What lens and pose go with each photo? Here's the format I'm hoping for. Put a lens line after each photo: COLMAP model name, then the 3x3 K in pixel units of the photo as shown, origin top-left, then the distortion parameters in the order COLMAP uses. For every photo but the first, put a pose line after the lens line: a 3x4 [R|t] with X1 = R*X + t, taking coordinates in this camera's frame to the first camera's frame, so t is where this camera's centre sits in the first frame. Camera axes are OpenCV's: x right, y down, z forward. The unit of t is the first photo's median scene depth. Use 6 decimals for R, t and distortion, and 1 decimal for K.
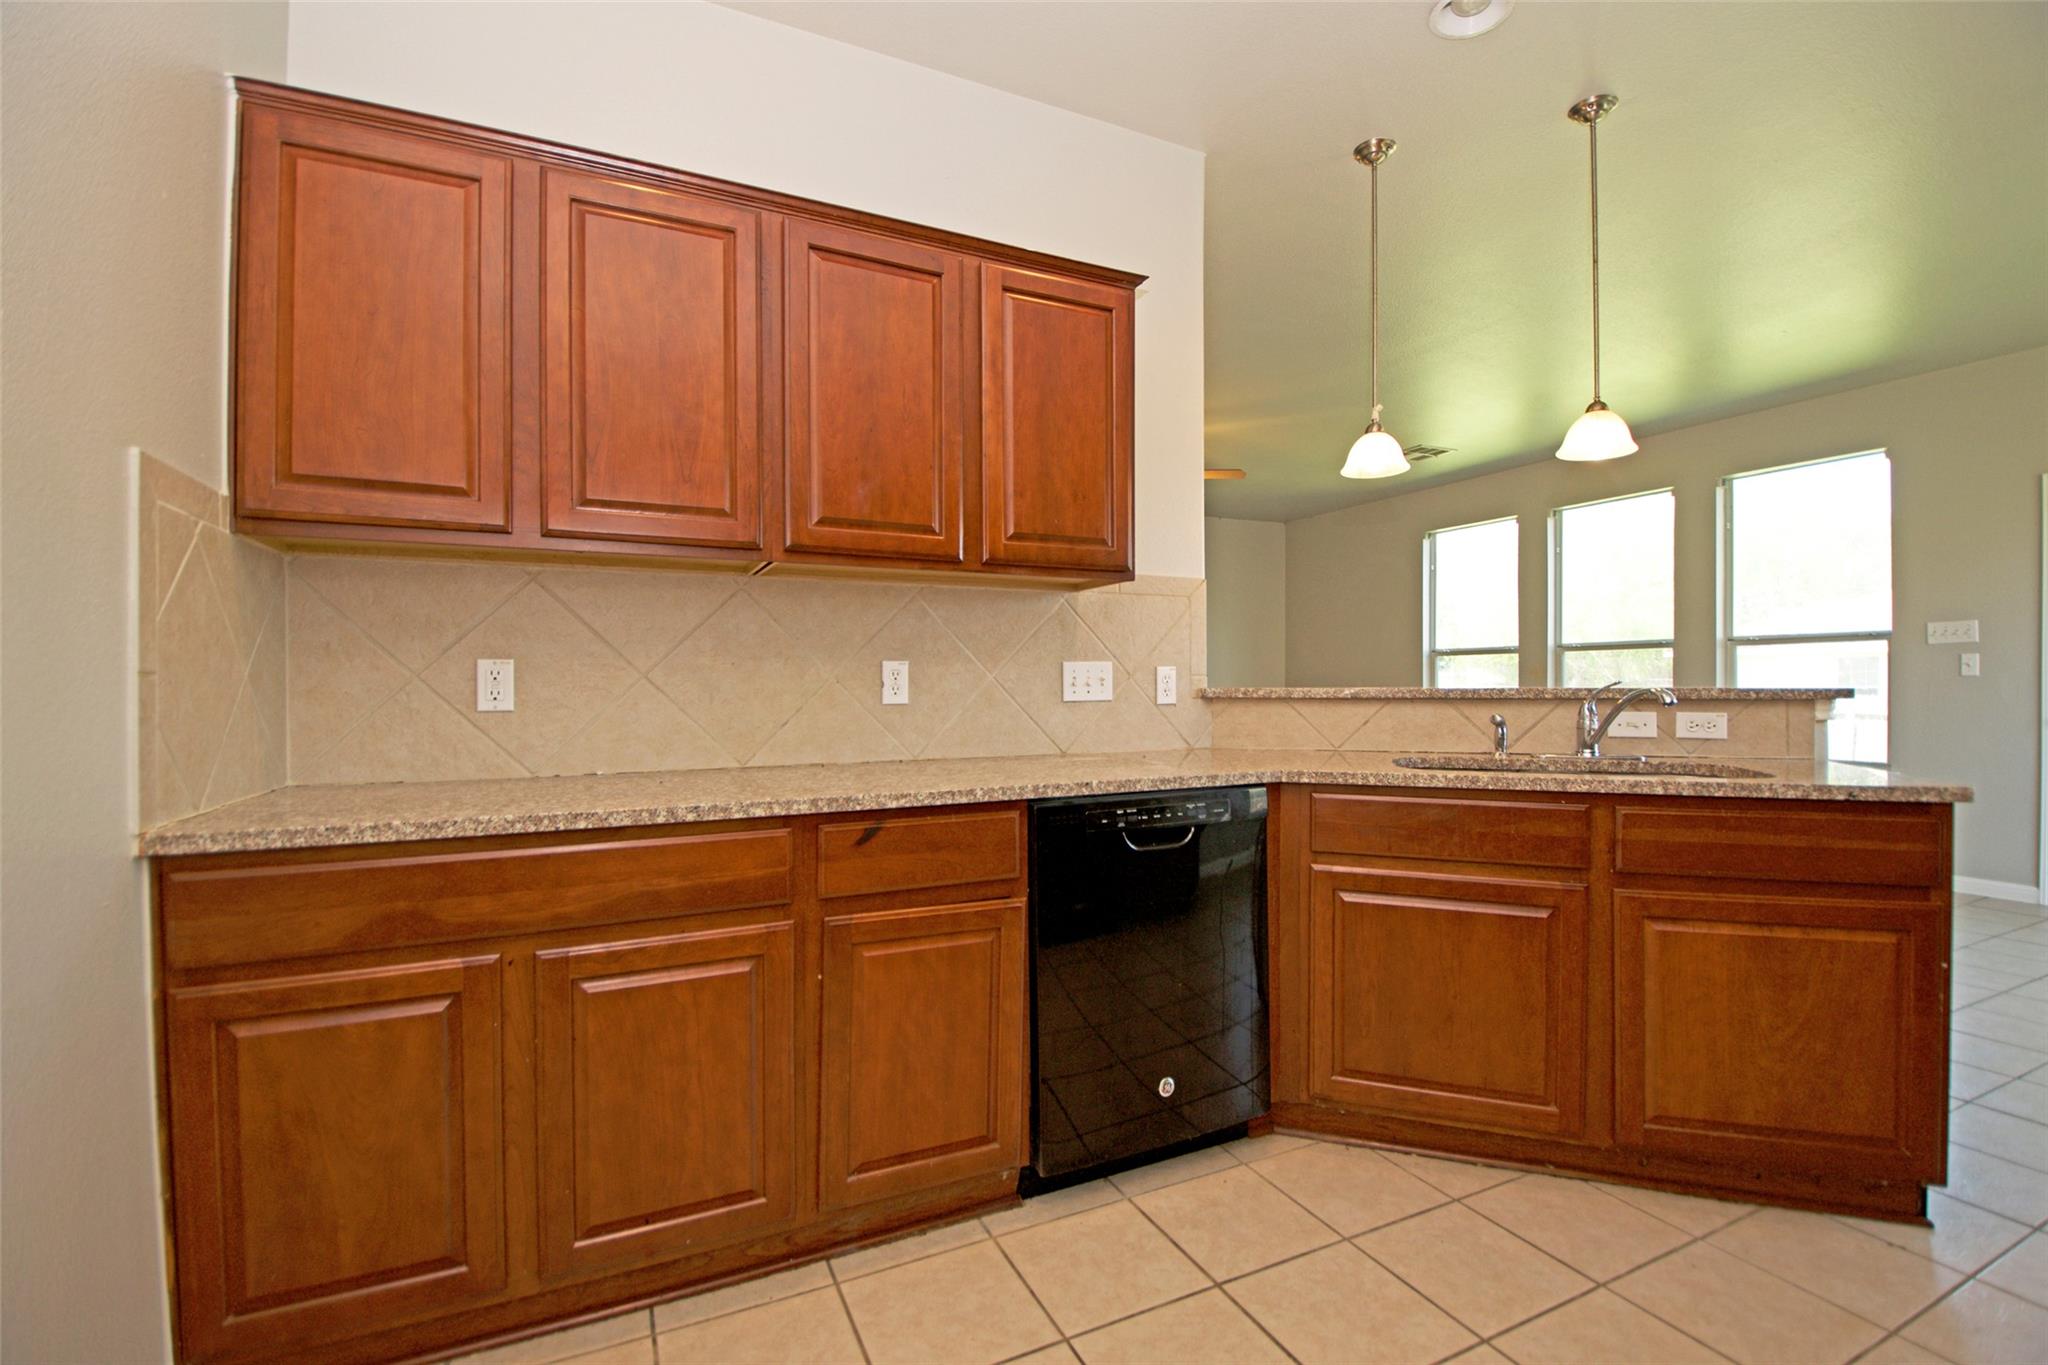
lens RADIAL K [[893.7, 0, 1033.3], [0, 893.7, 683.9], [0, 0, 1]] dist [0.005231, -0.015470]
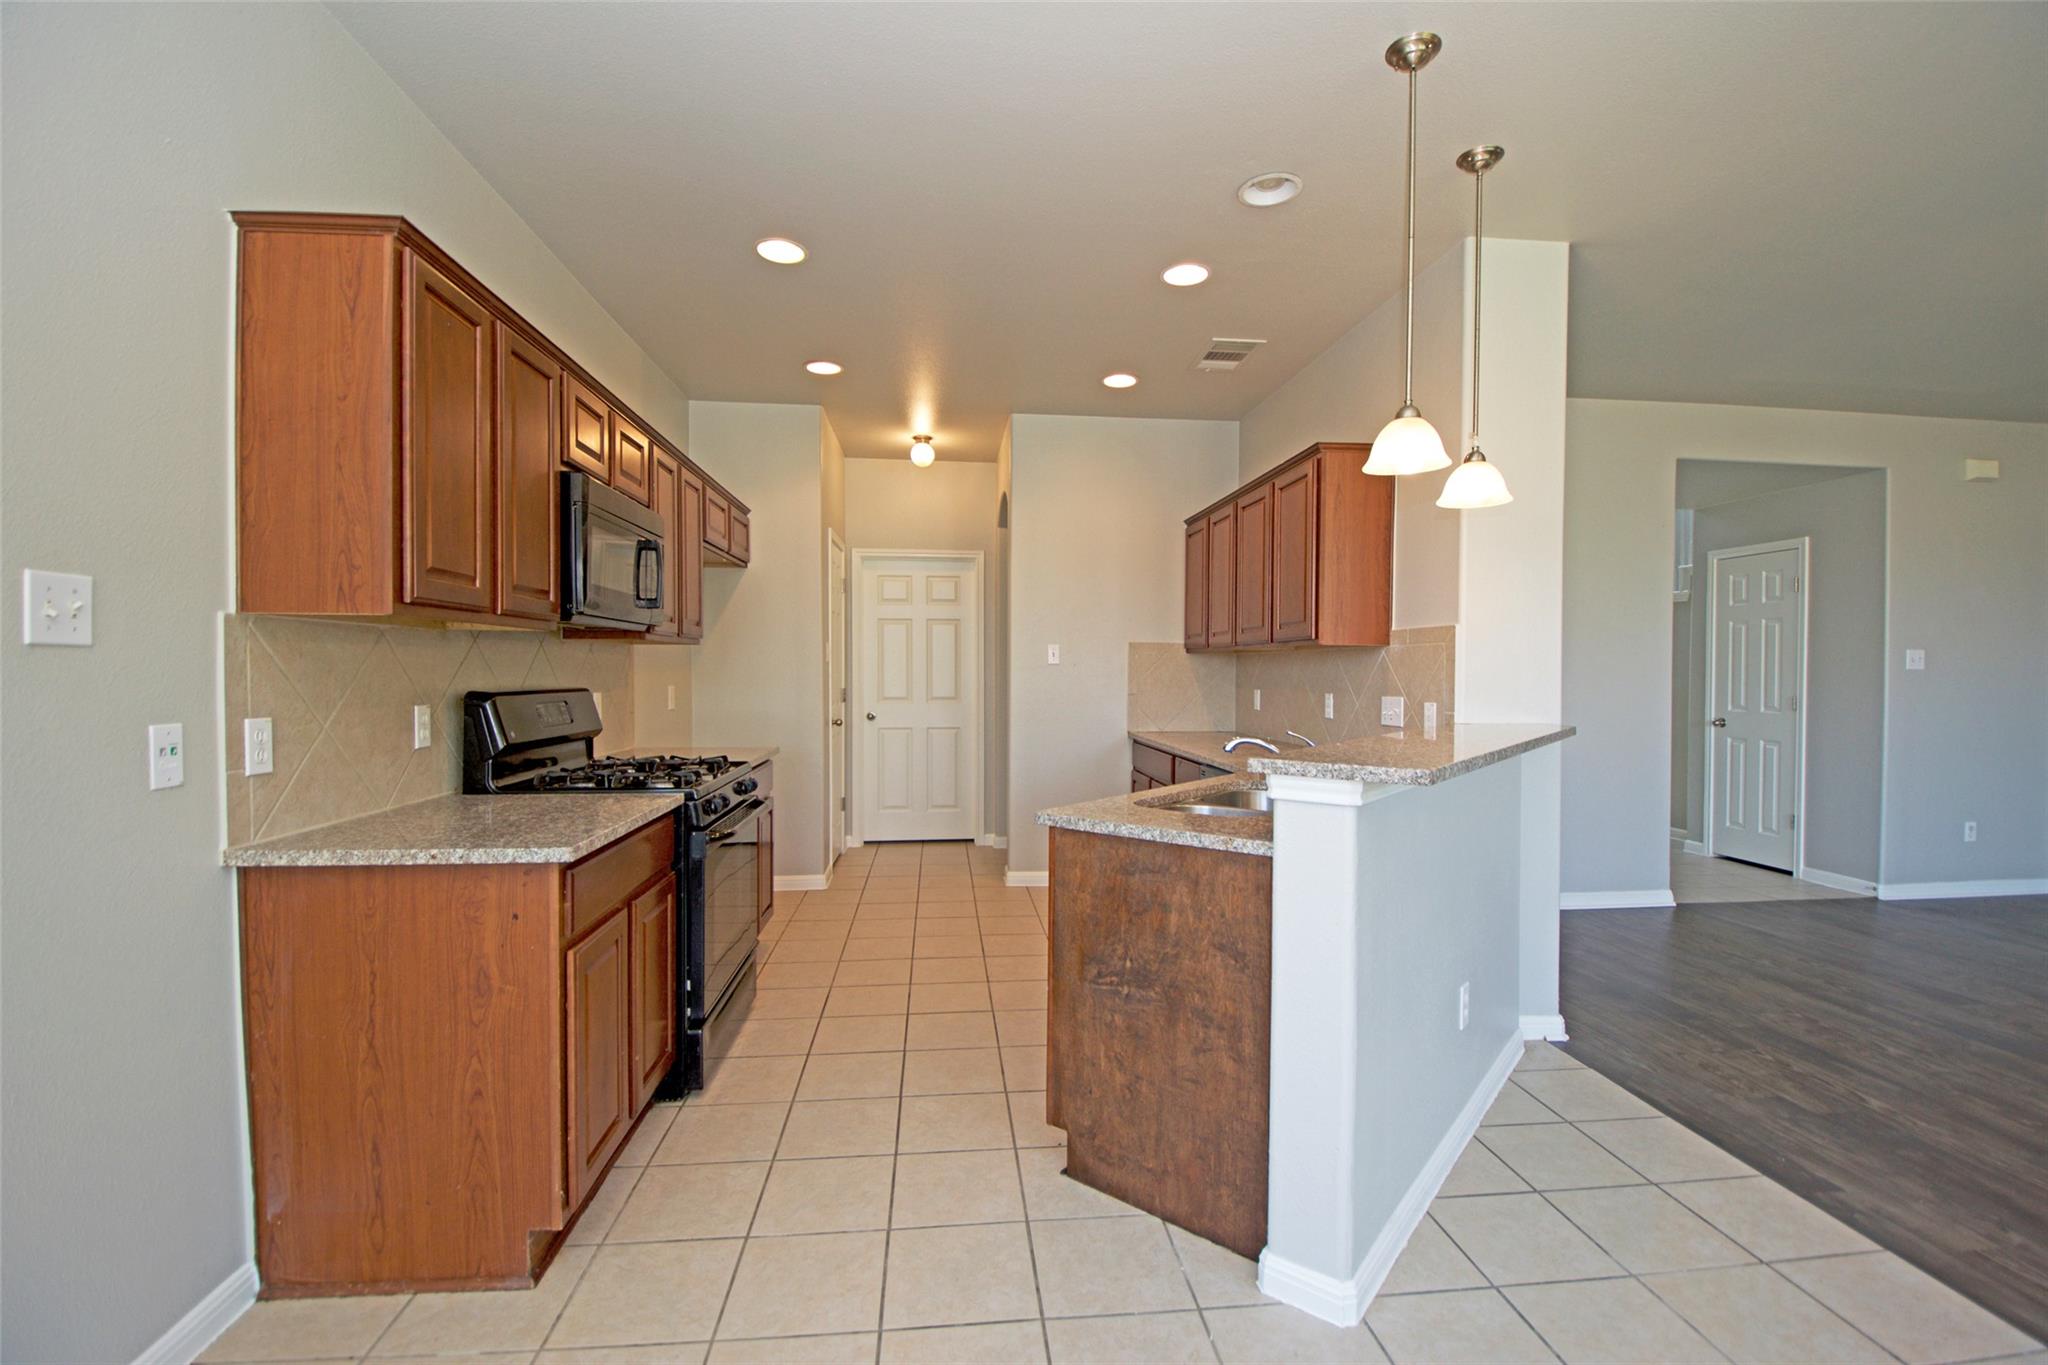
lens RADIAL K [[893.7, 0, 1027.1], [0, 893.7, 682.8], [0, 0, 1]] dist [0.005231, -0.015470]
pose [[-0.336662, 0.013841, -0.941524, 1.727921], [-0.006983, 0.999828, 0.017195, -0.074548], [0.941600, 0.012364, -0.336507, 1.060889]]
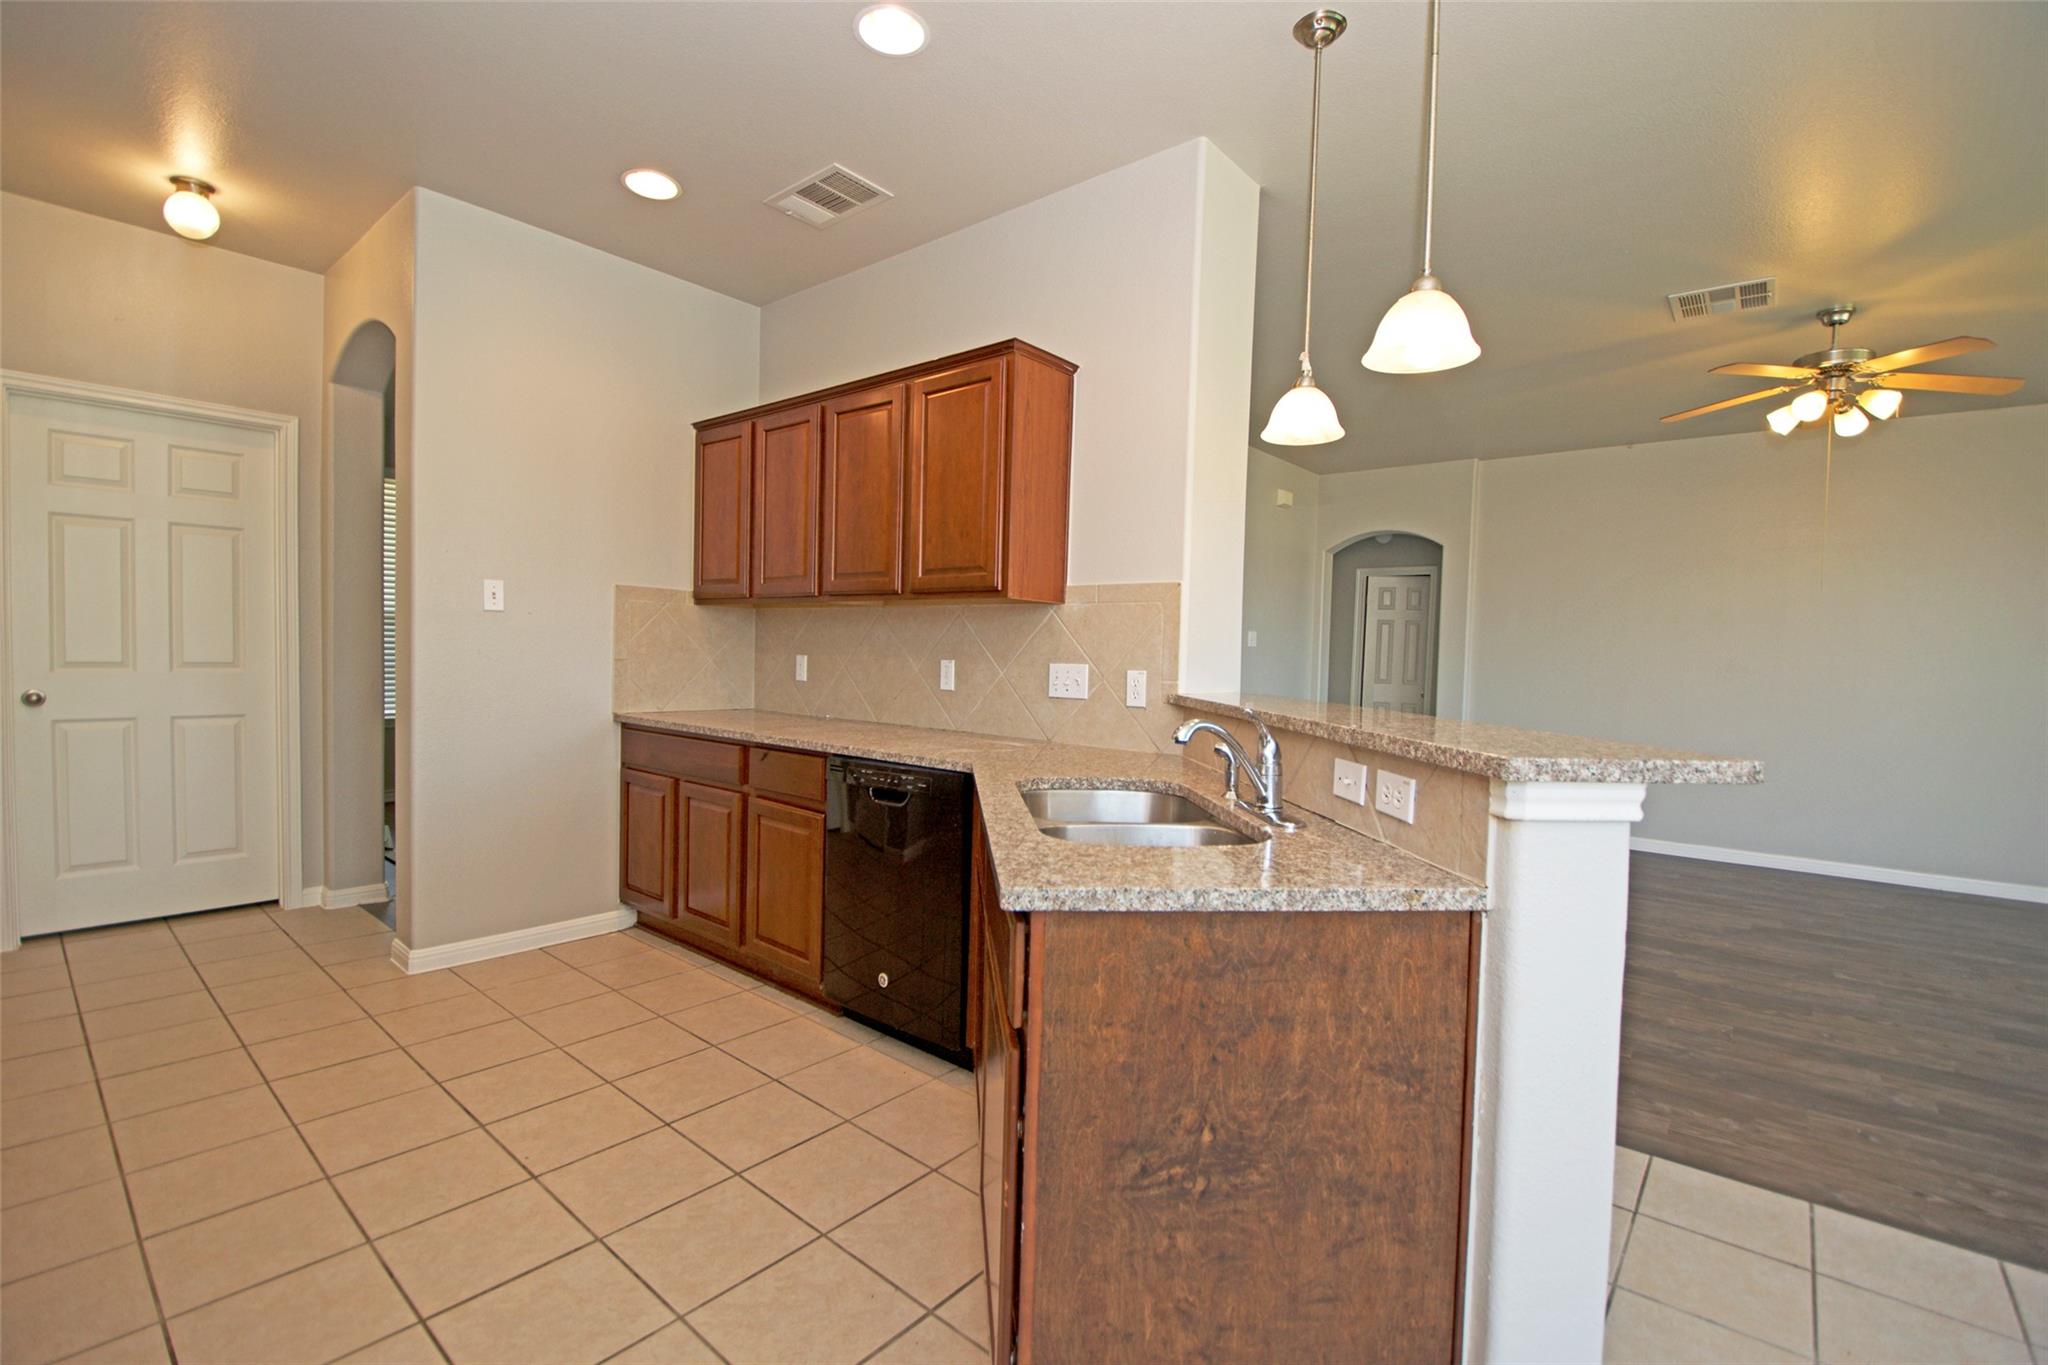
lens RADIAL K [[893.7, 0, 1025.1], [0, 893.7, 688.0], [0, 0, 1]] dist [0.005231, -0.015470]
pose [[0.414900, 0.049224, -0.908535, 1.231184], [-0.031973, 0.998708, 0.039508, -0.042887], [0.909305, 0.012657, 0.415937, 0.534636]]
